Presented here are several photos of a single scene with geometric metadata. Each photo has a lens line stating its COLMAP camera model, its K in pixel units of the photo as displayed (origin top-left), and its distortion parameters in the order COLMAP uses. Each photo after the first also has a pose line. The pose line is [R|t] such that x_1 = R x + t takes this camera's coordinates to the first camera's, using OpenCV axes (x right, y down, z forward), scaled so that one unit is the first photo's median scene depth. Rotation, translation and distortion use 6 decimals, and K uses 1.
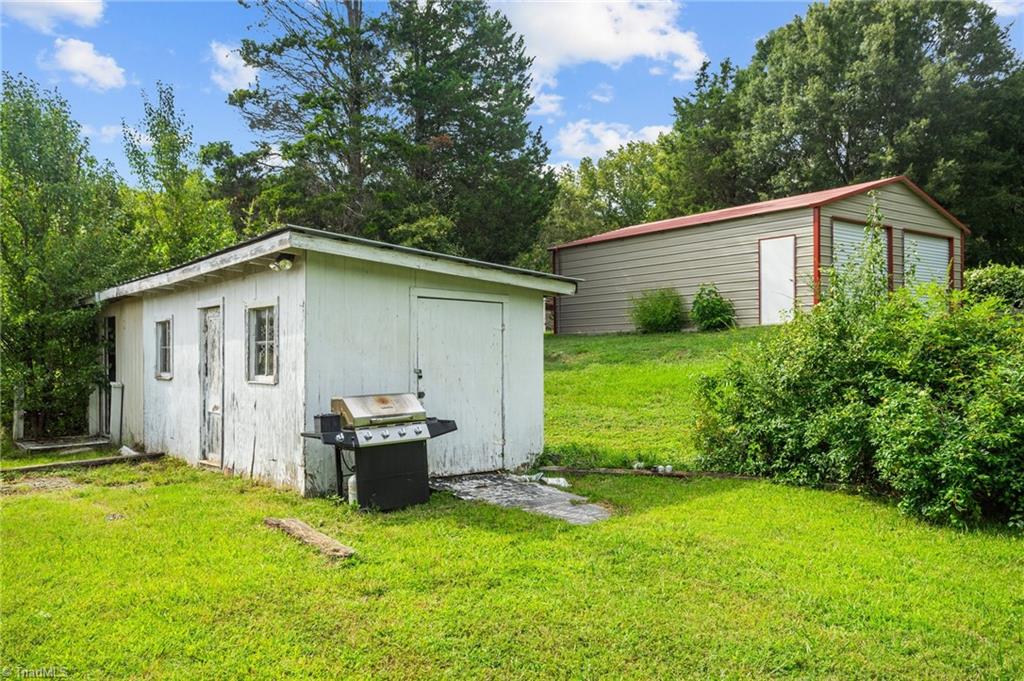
lens RADIAL K [[769.5, 0, 512.0], [0, 769.5, 340.5], [0, 0, 1]] dist [0.006303, 0.007219]
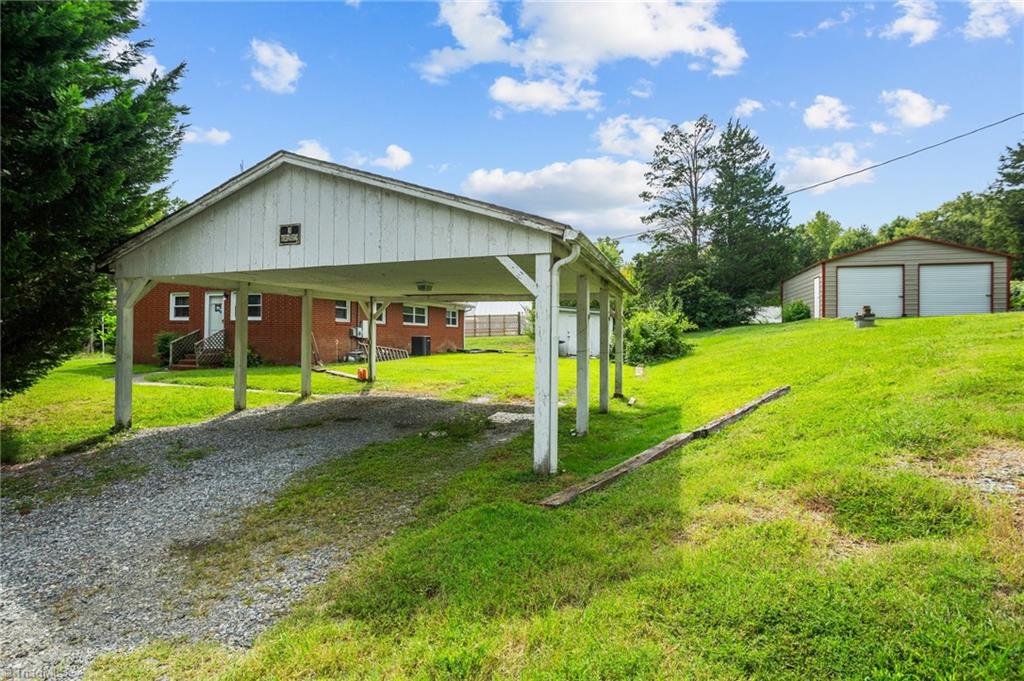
lens RADIAL K [[501.6, 0, 504.9], [0, 501.6, 332.6], [0, 0, 1]] dist [-0.065920, 0.035360]
pose [[0.568180, 0.010739, -0.822834, 0.885218], [-0.004009, 0.999939, 0.010283, 0.007527], [0.822894, -0.002544, 0.568189, -0.435510]]
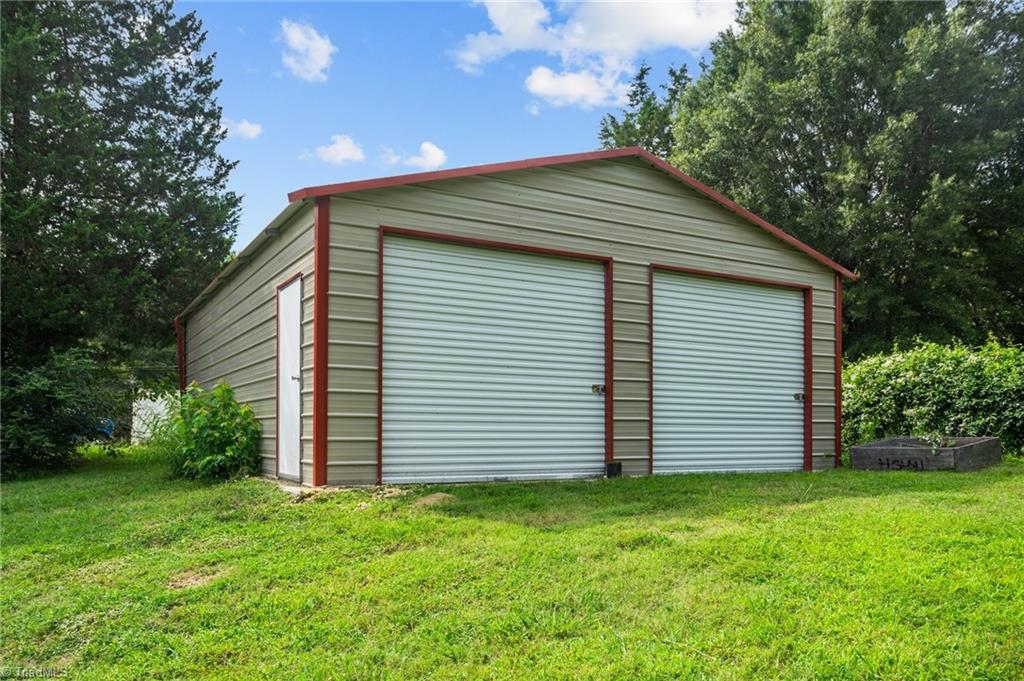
lens RADIAL K [[796.0, 0, 511.7], [0, 796.0, 412.9], [0, 0, 1]] dist [0.000296, 0.004647]
pose [[0.991609, 0.010193, -0.128871, 0.482764], [-0.012215, 0.999814, -0.014907, -0.047762], [0.128695, 0.016356, 0.991549, 0.514818]]
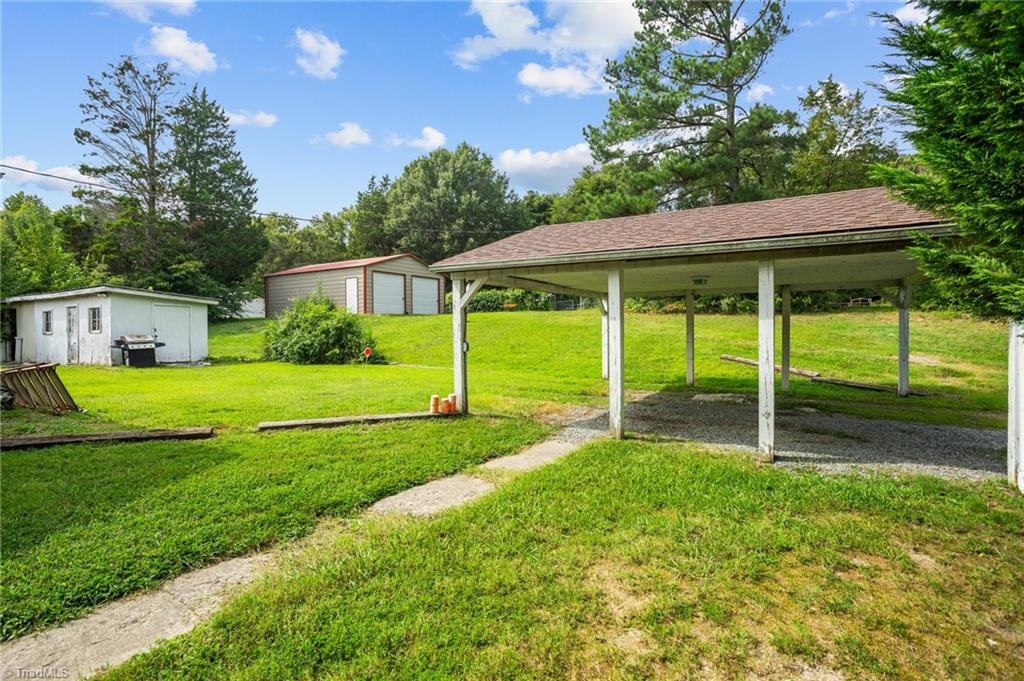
lens RADIAL K [[501.6, 0, 504.9], [0, 501.6, 332.6], [0, 0, 1]] dist [-0.065920, 0.035360]
pose [[0.925607, -0.004987, 0.378453, 0.180428], [-0.002176, 0.999827, 0.018497, 0.006288], [-0.378480, -0.017944, 0.925436, -0.564324]]
